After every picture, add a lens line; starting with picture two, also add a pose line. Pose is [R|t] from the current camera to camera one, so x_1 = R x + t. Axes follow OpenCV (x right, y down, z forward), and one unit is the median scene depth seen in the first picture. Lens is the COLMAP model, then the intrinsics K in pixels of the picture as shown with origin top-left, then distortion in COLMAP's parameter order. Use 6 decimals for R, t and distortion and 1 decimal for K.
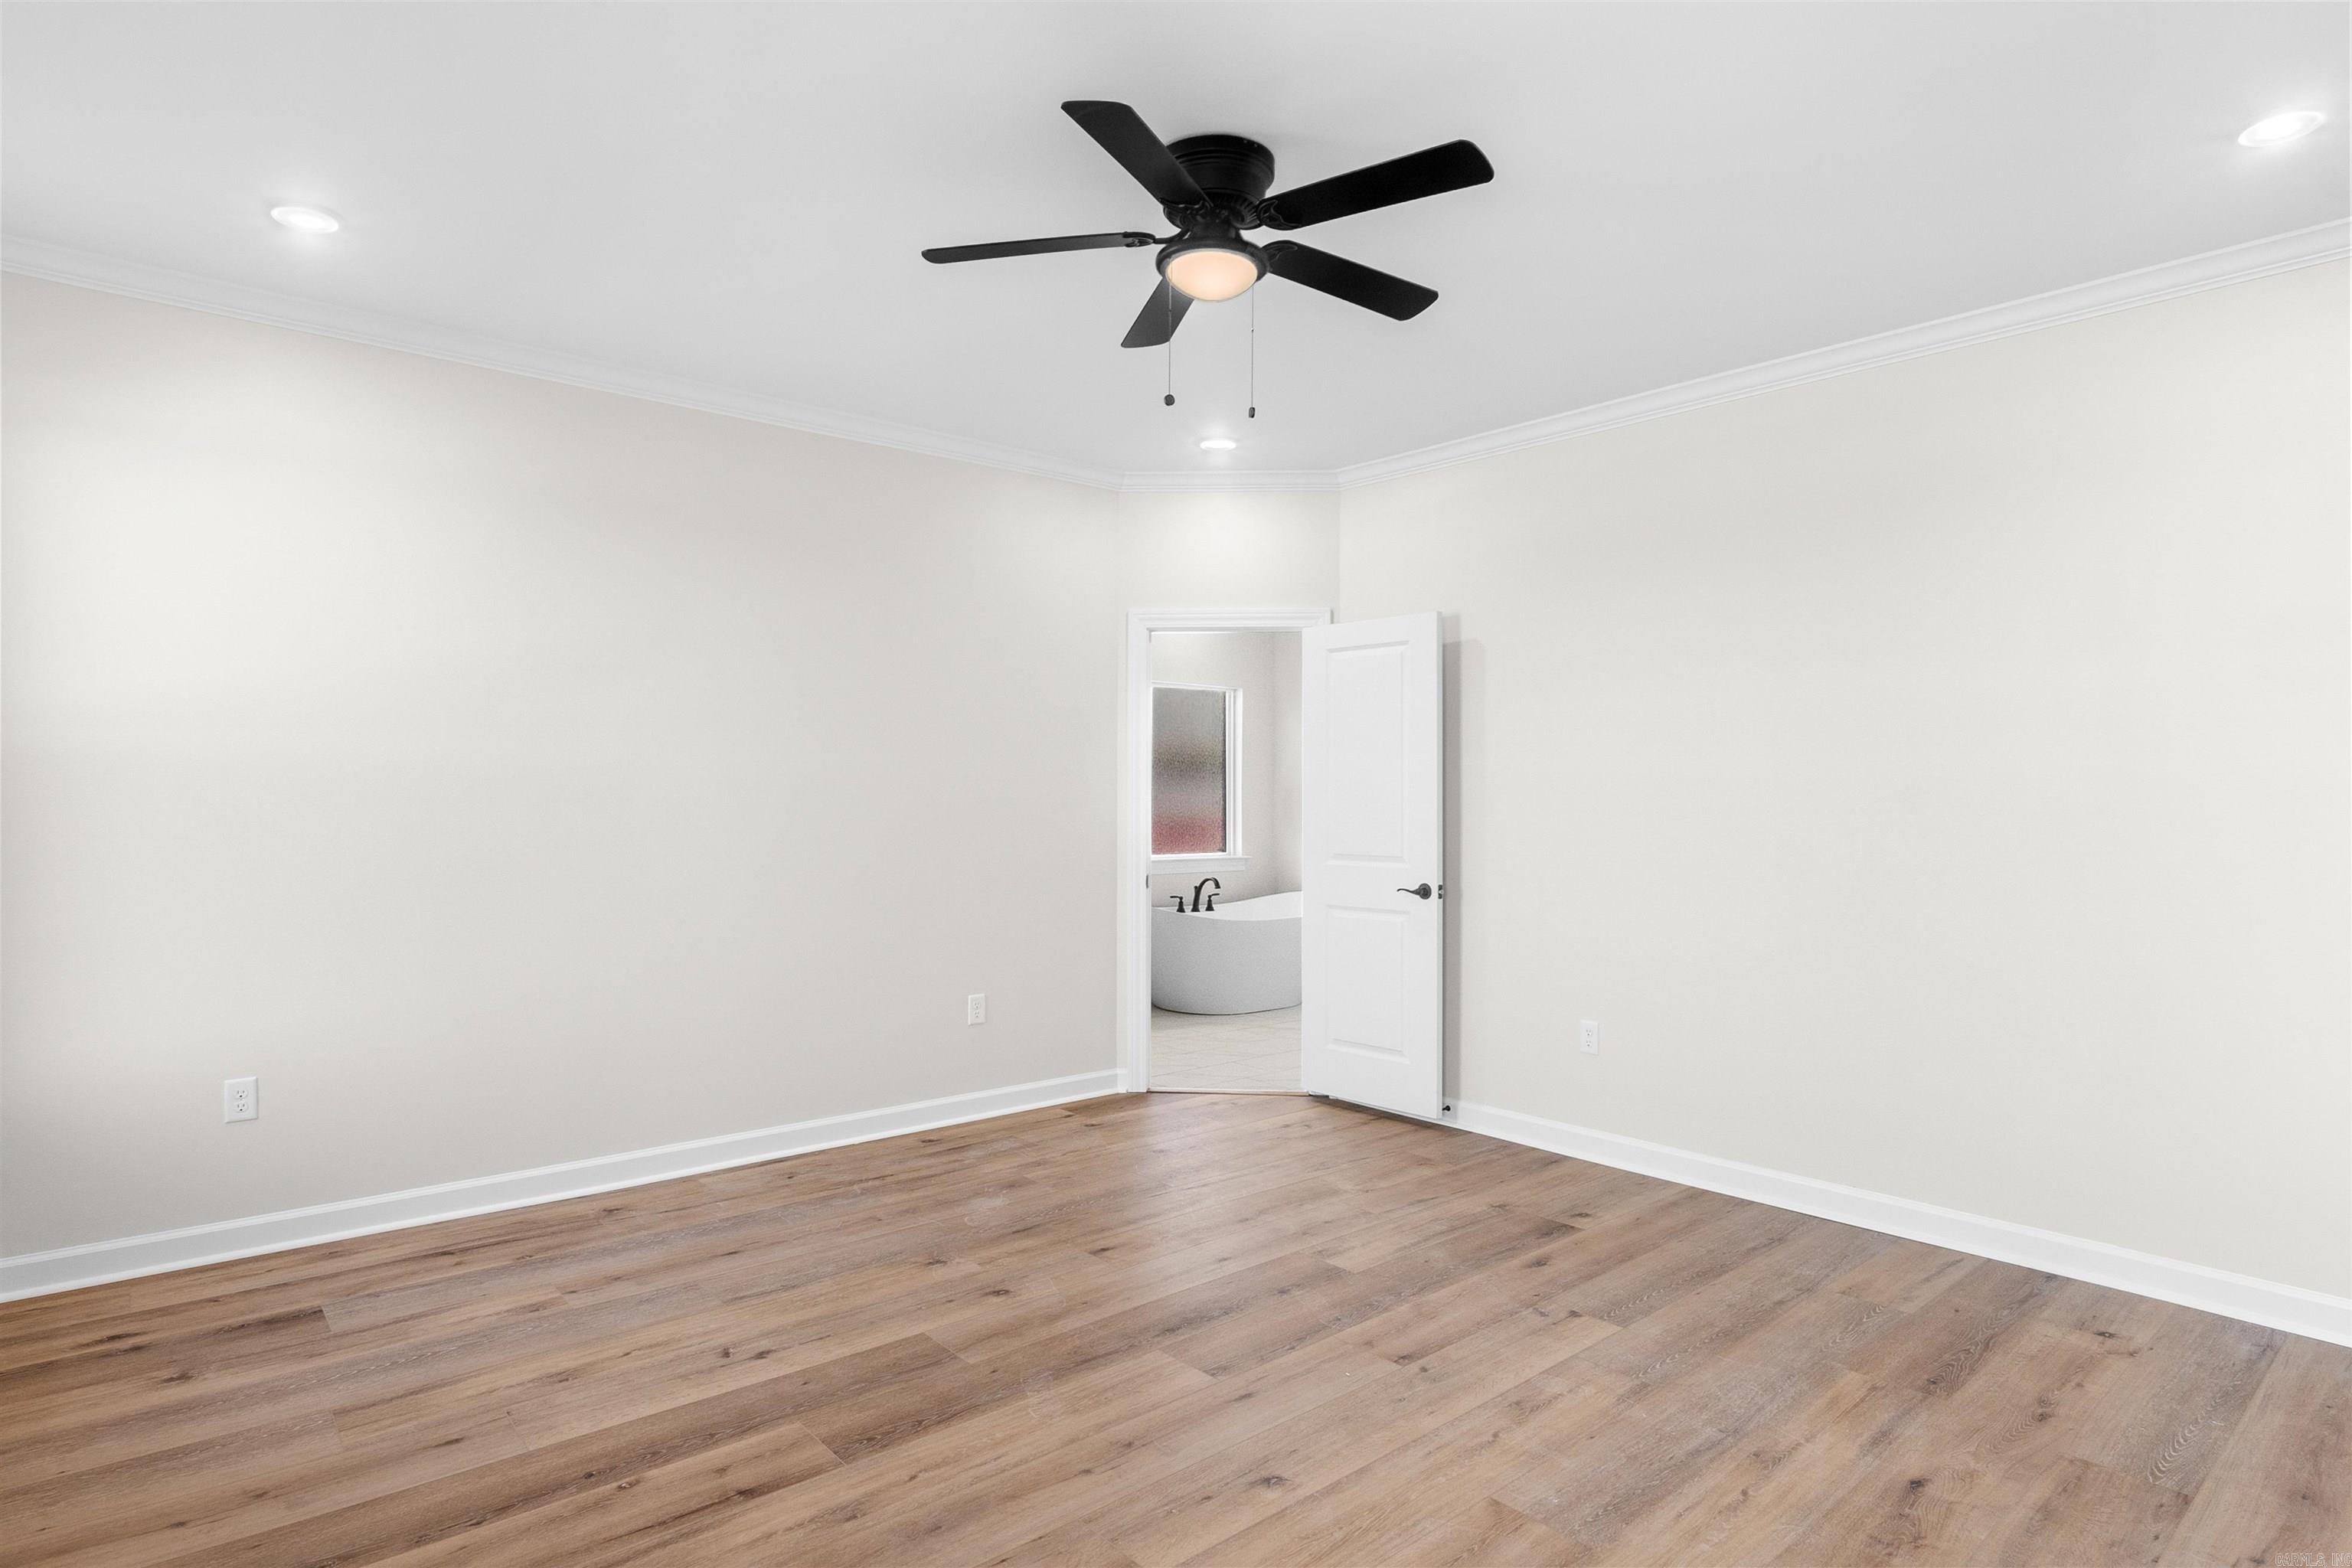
lens RADIAL K [[1280.6, 0, 1182.5], [0, 1280.6, 792.3], [0, 0, 1]] dist [-0.038008, 0.010671]
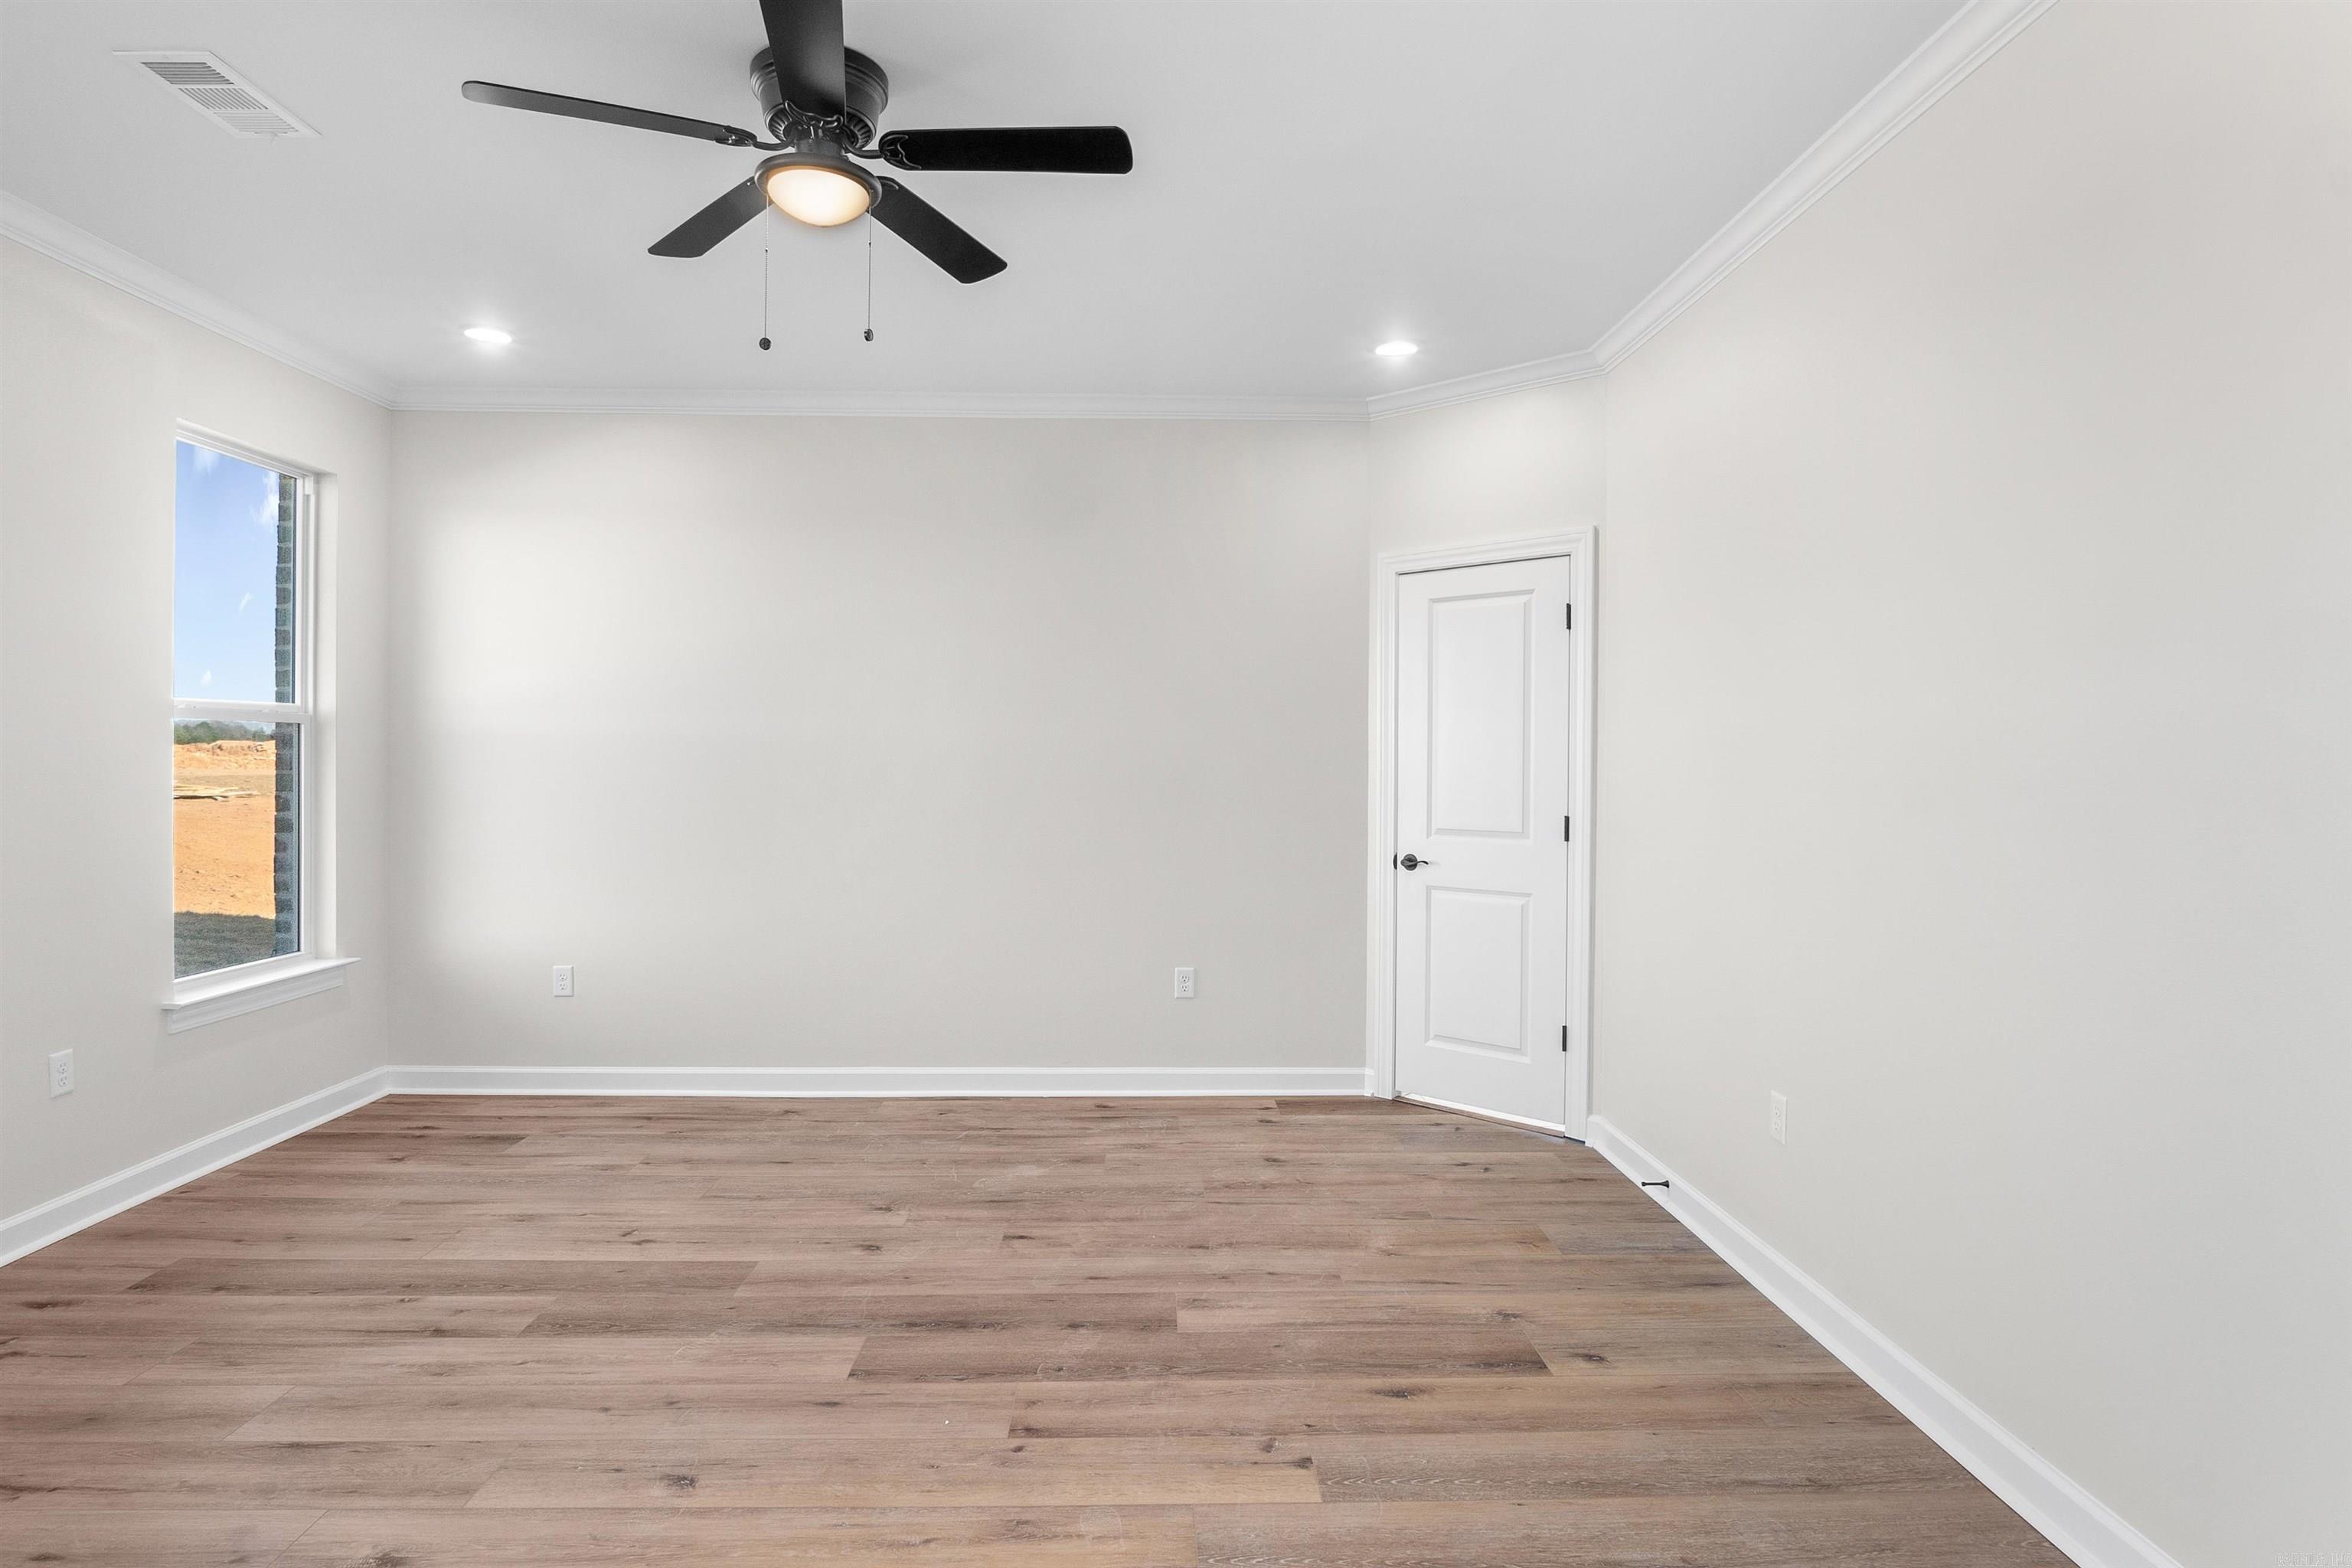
lens RADIAL K [[1280.6, 0, 1182.5], [0, 1280.6, 792.3], [0, 0, 1]] dist [-0.038008, 0.010671]
pose [[0.770883, 0.015396, -0.636791, 0.666219], [-0.003158, 0.999788, 0.020350, 0.007098], [0.636969, -0.013676, 0.770768, 0.365798]]
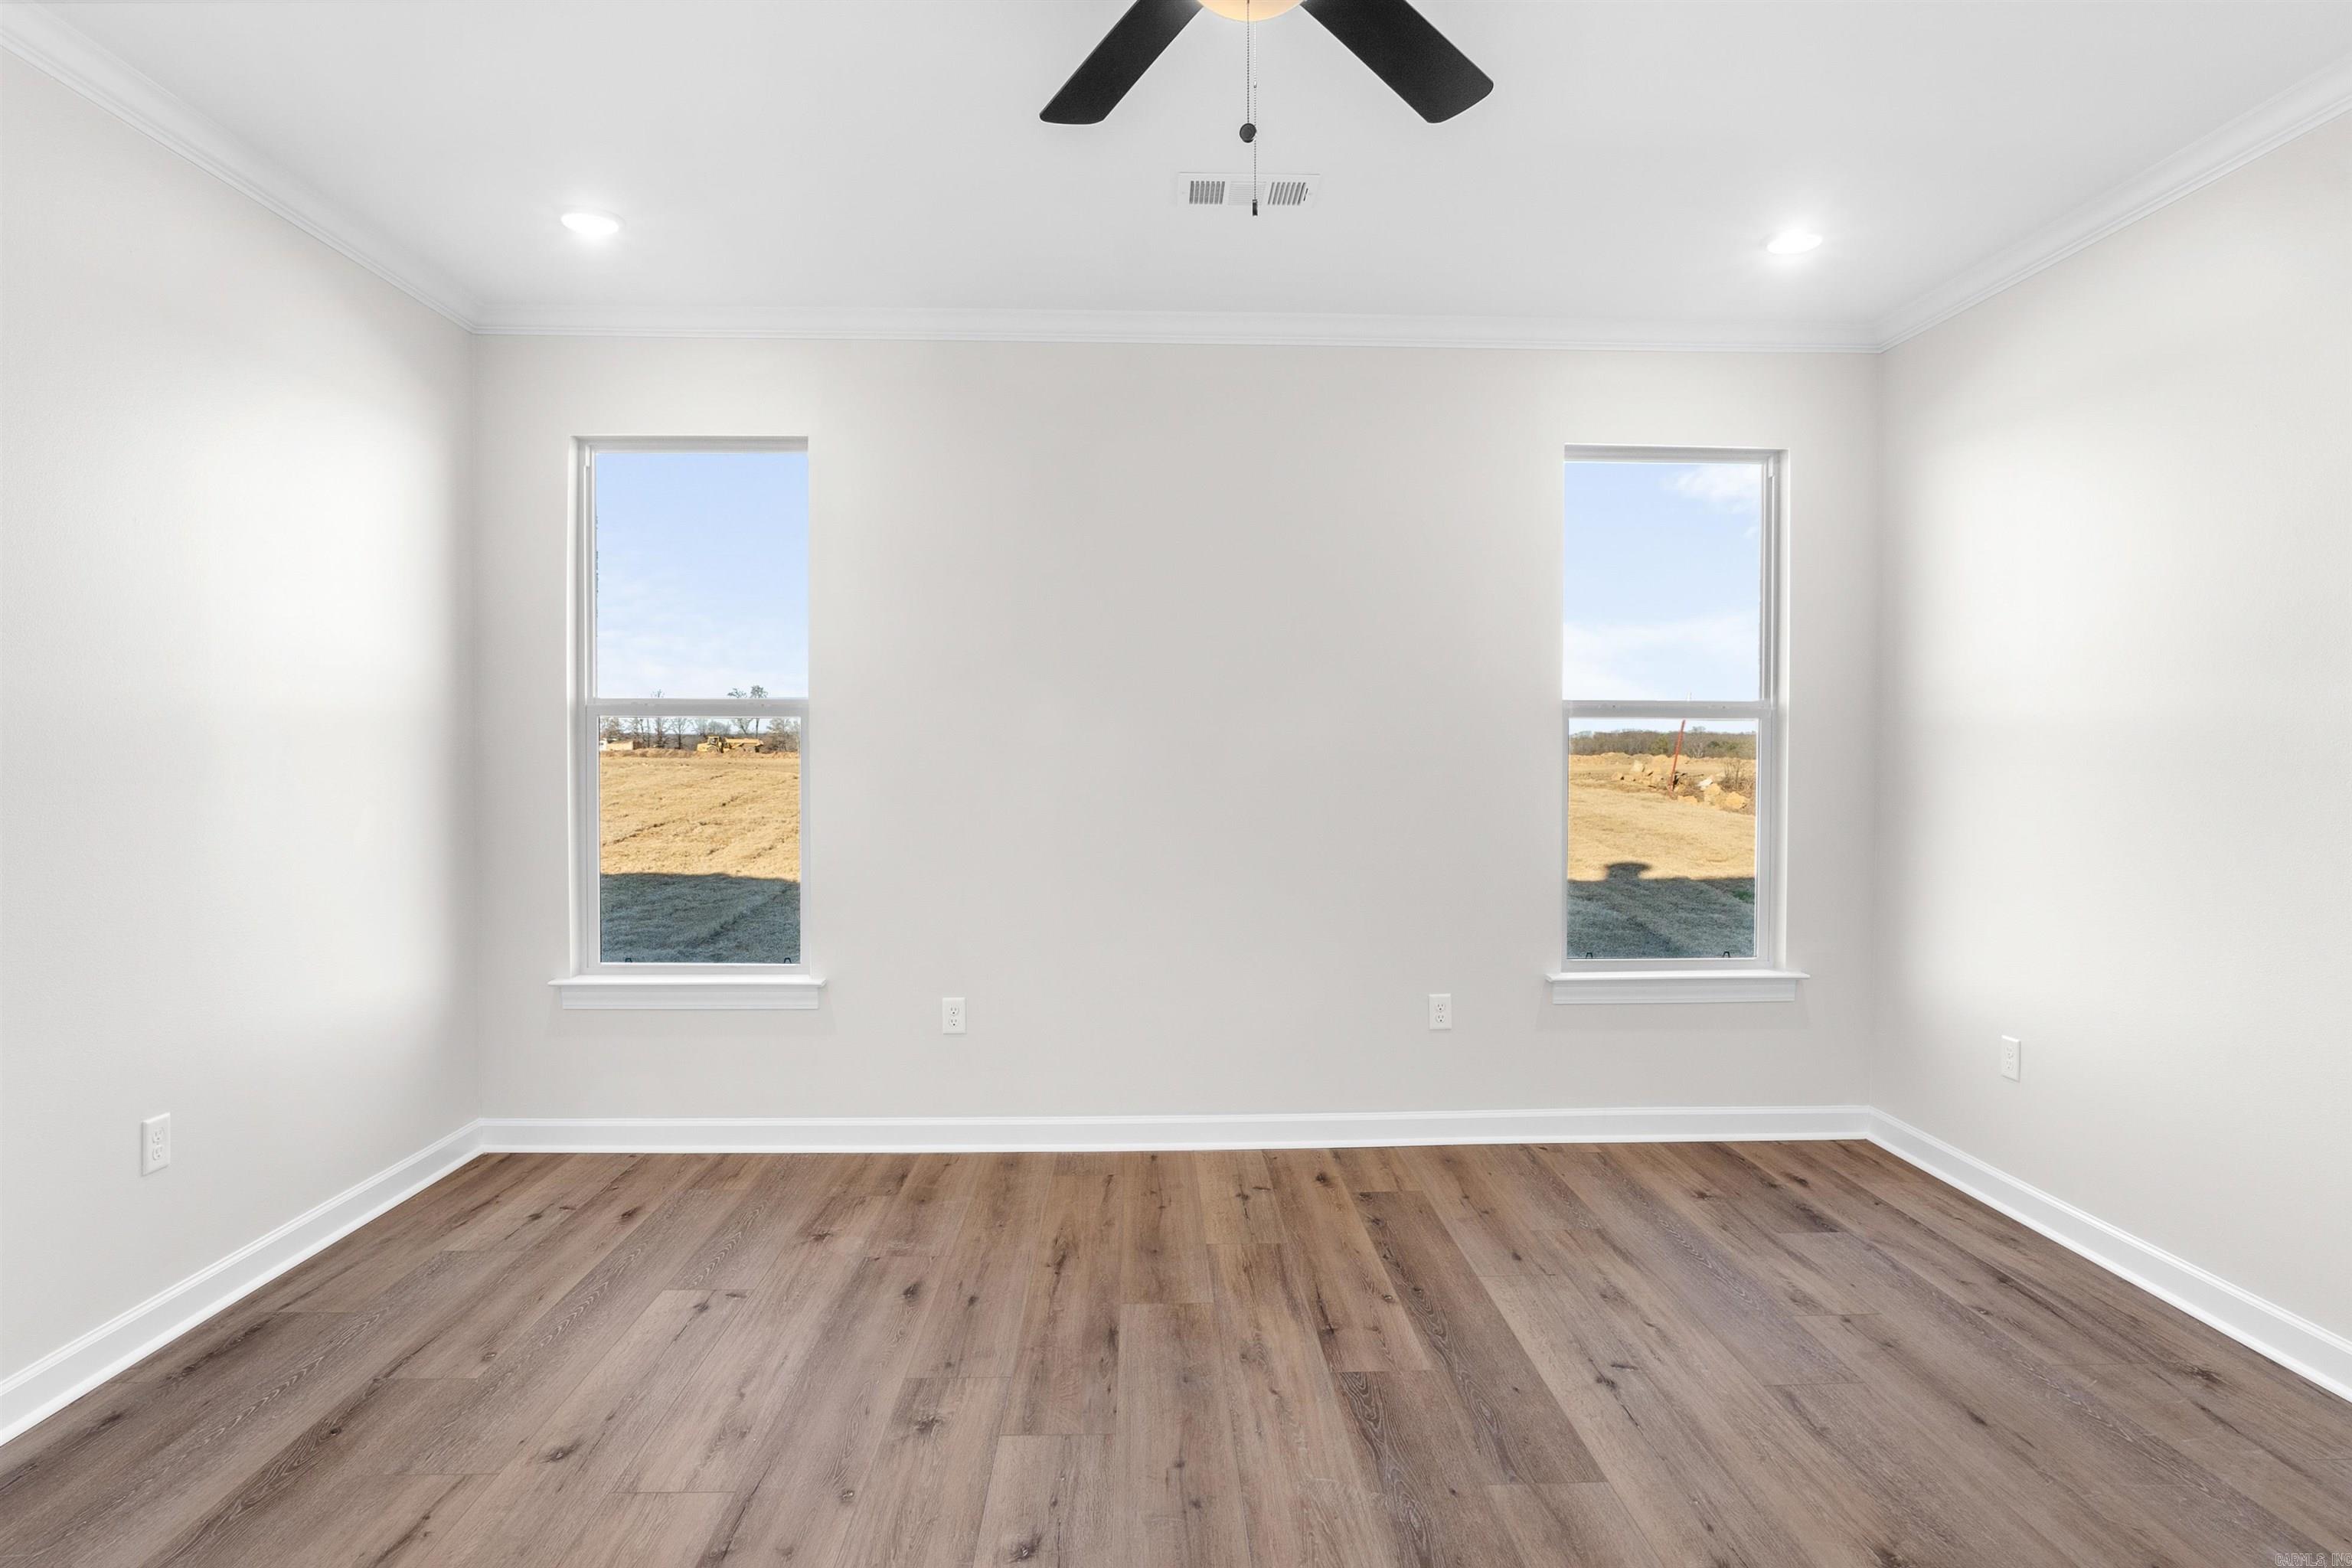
lens RADIAL K [[1253.3, 0, 1165.8], [0, 1253.3, 757.8], [0, 0, 1]] dist [-0.033996, 0.010403]
pose [[-0.642052, -0.000674, -0.766661, 0.457348], [-0.004972, 0.999982, 0.003284, 0.003315], [0.766645, 0.005921, -0.642044, 1.128389]]
